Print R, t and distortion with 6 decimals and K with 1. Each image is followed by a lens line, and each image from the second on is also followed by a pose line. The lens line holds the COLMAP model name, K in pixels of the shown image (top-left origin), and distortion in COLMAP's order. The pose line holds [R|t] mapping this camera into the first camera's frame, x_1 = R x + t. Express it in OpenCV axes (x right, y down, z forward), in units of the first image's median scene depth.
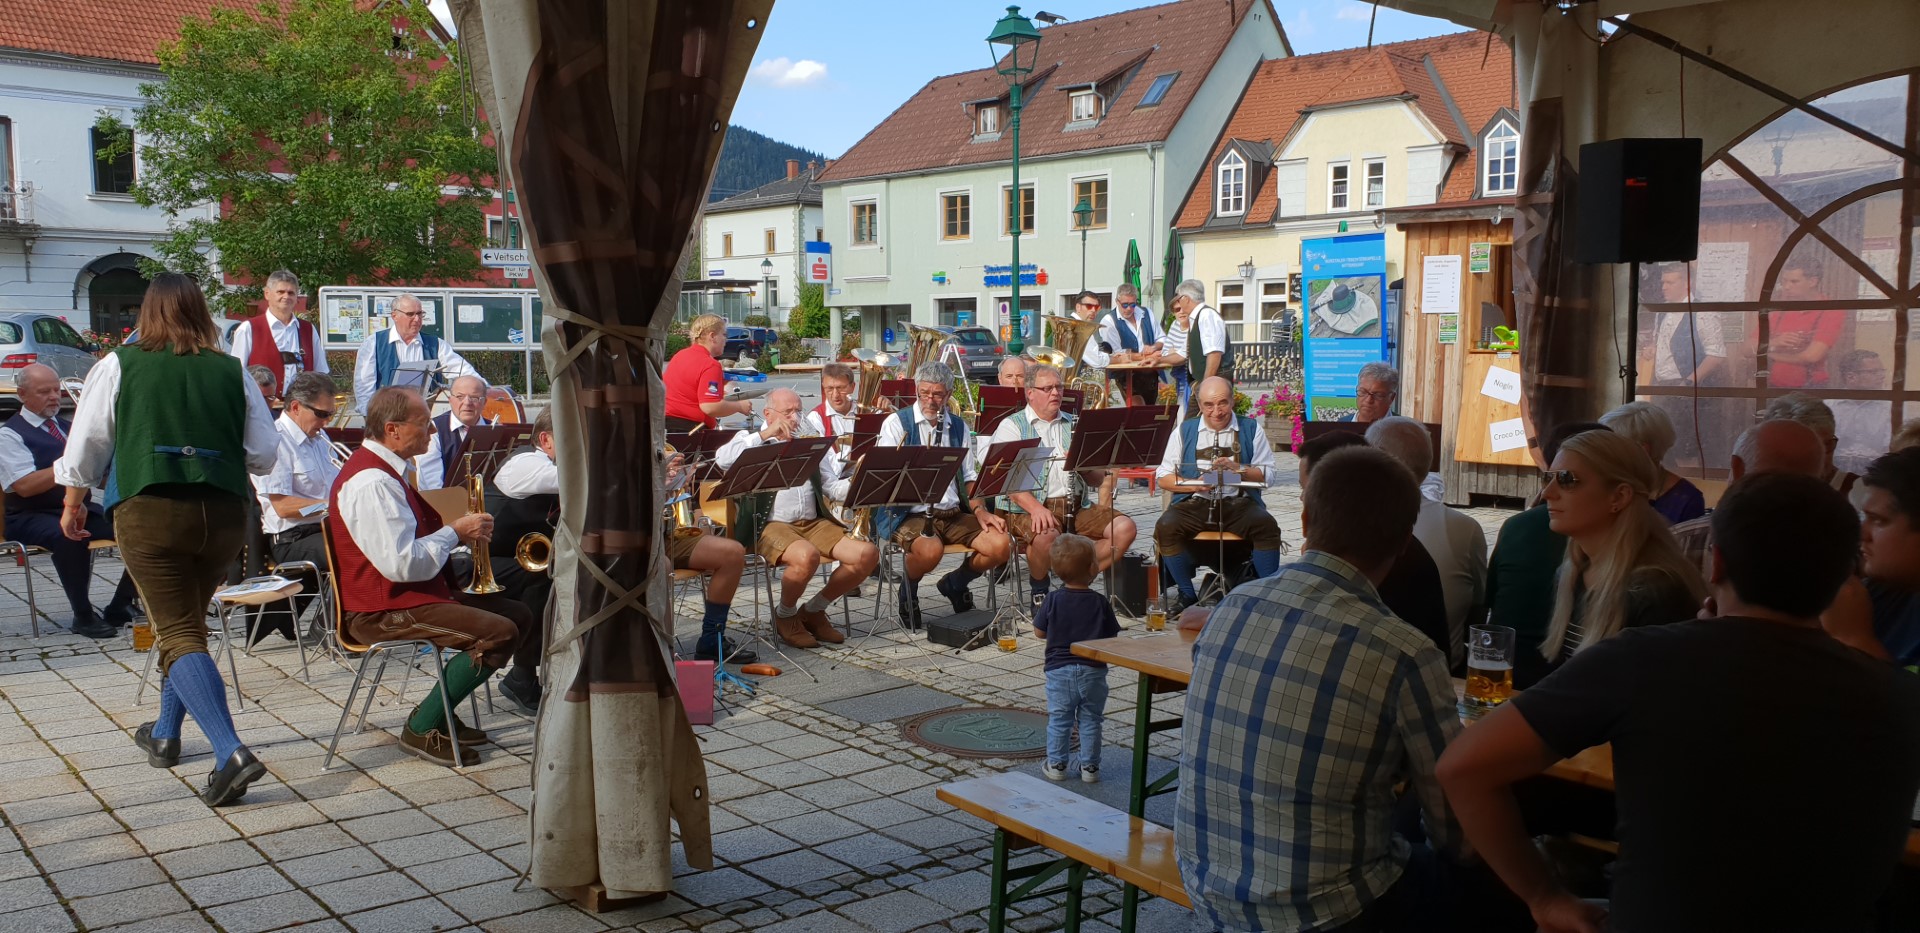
lens RADIAL K [[1512.5, 0, 906.7], [0, 1512.5, 457.0], [0, 0, 1]] dist [0.033436, -0.035478]
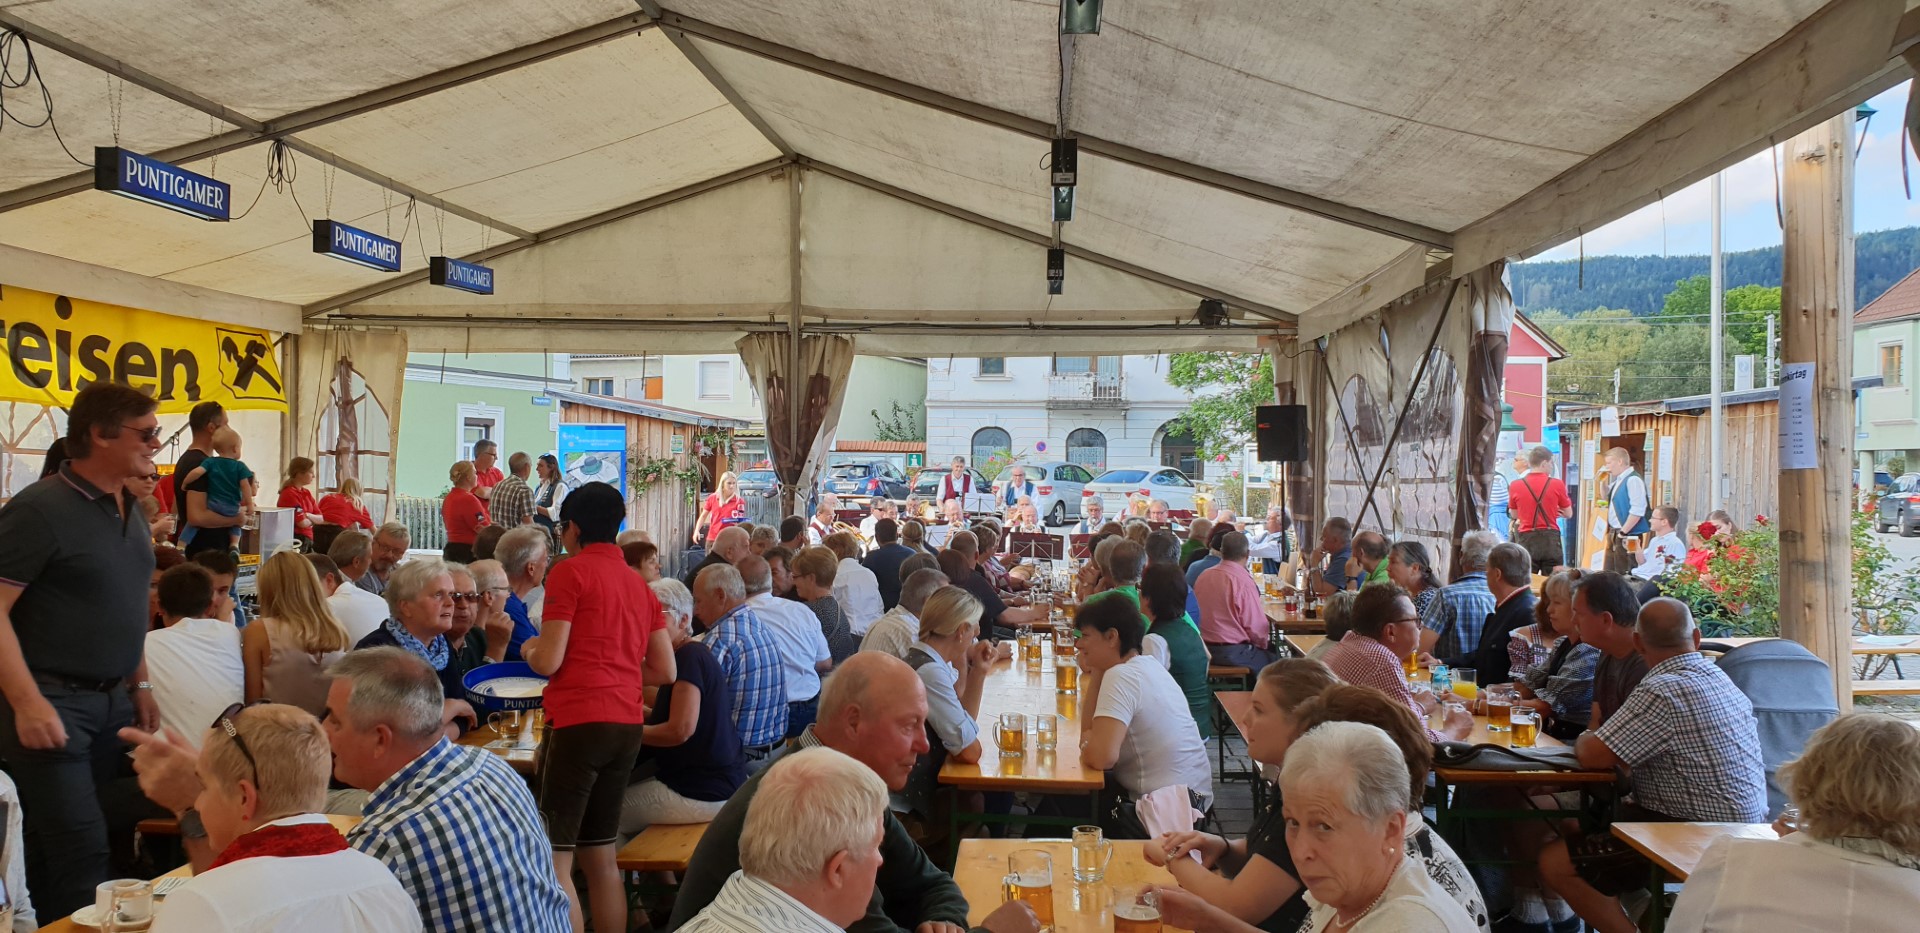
lens RADIAL K [[1512.5, 0, 921.3], [0, 1512.5, 469.1], [0, 0, 1]] dist [0.033436, -0.035478]
pose [[0.709324, 0.008556, -0.704831, 0.354052], [-0.065899, 0.996352, -0.054224, 0.007672], [0.701796, 0.084910, 0.707300, -0.191300]]
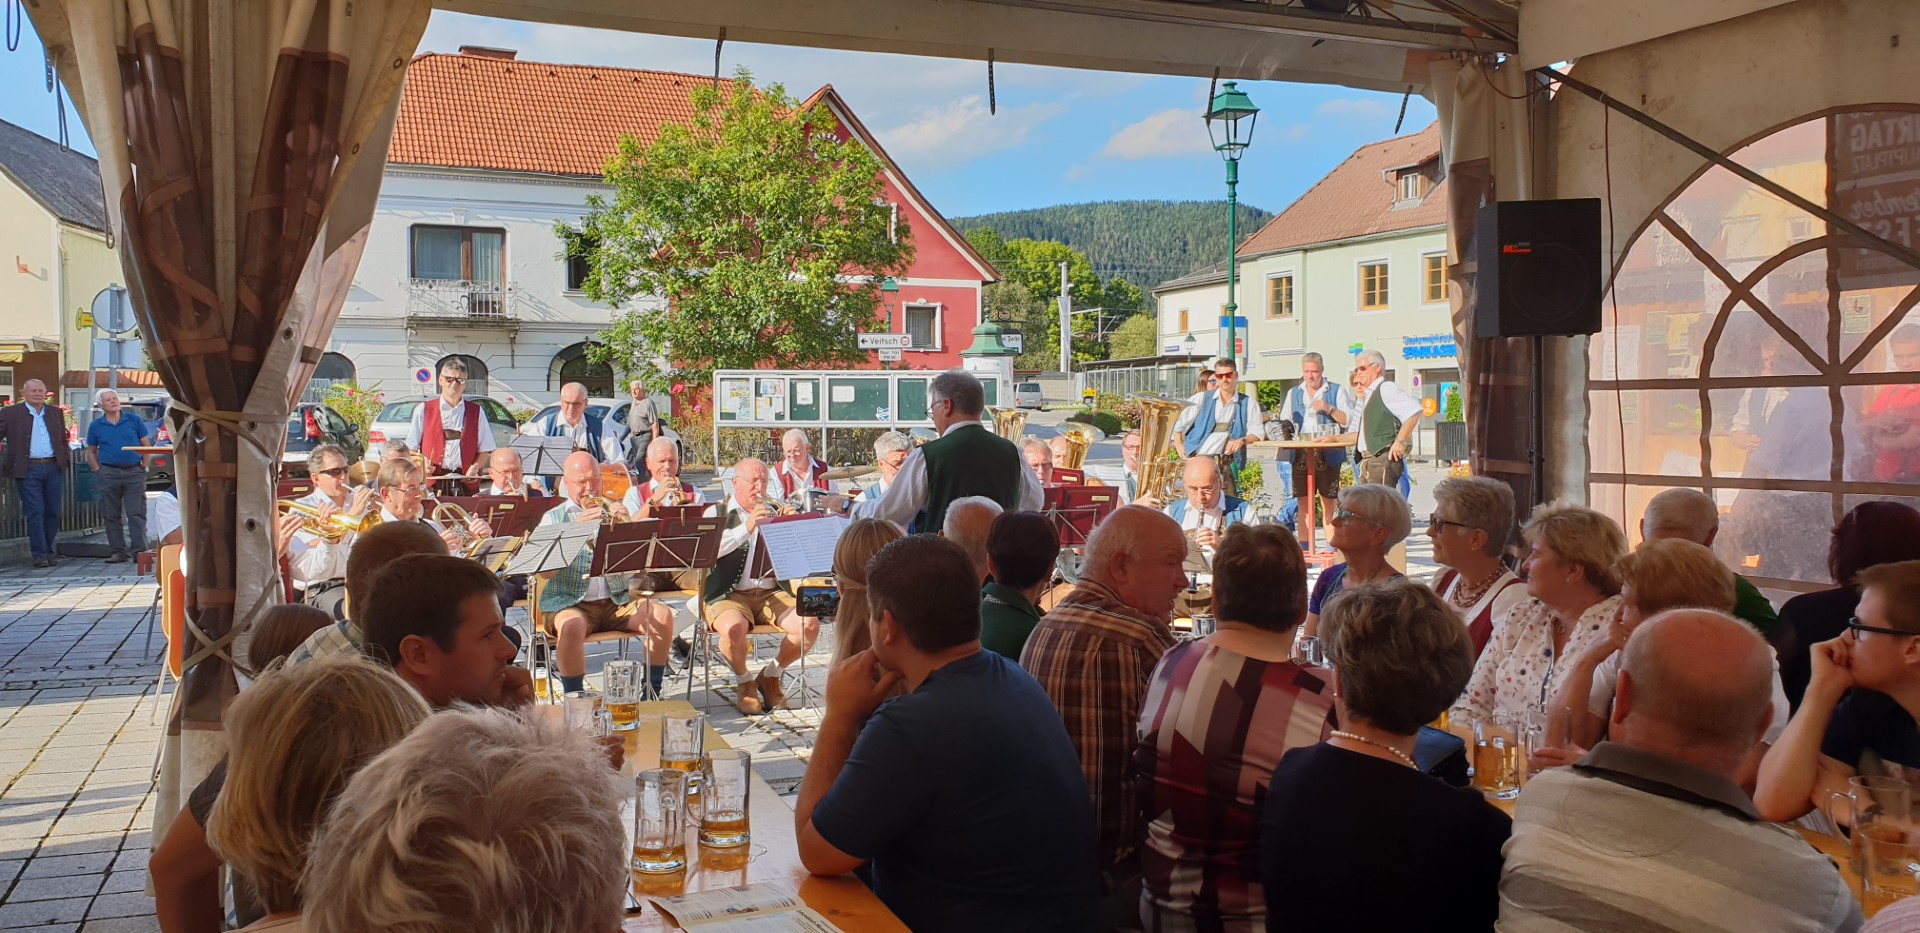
lens RADIAL K [[1512.5, 0, 942.0], [0, 1512.5, 448.9], [0, 0, 1]] dist [0.033436, -0.035478]
pose [[0.954331, 0.004416, -0.298719, 0.088573], [-0.020888, 0.998430, -0.051971, -0.001185], [0.298021, 0.055837, 0.952925, 0.006832]]
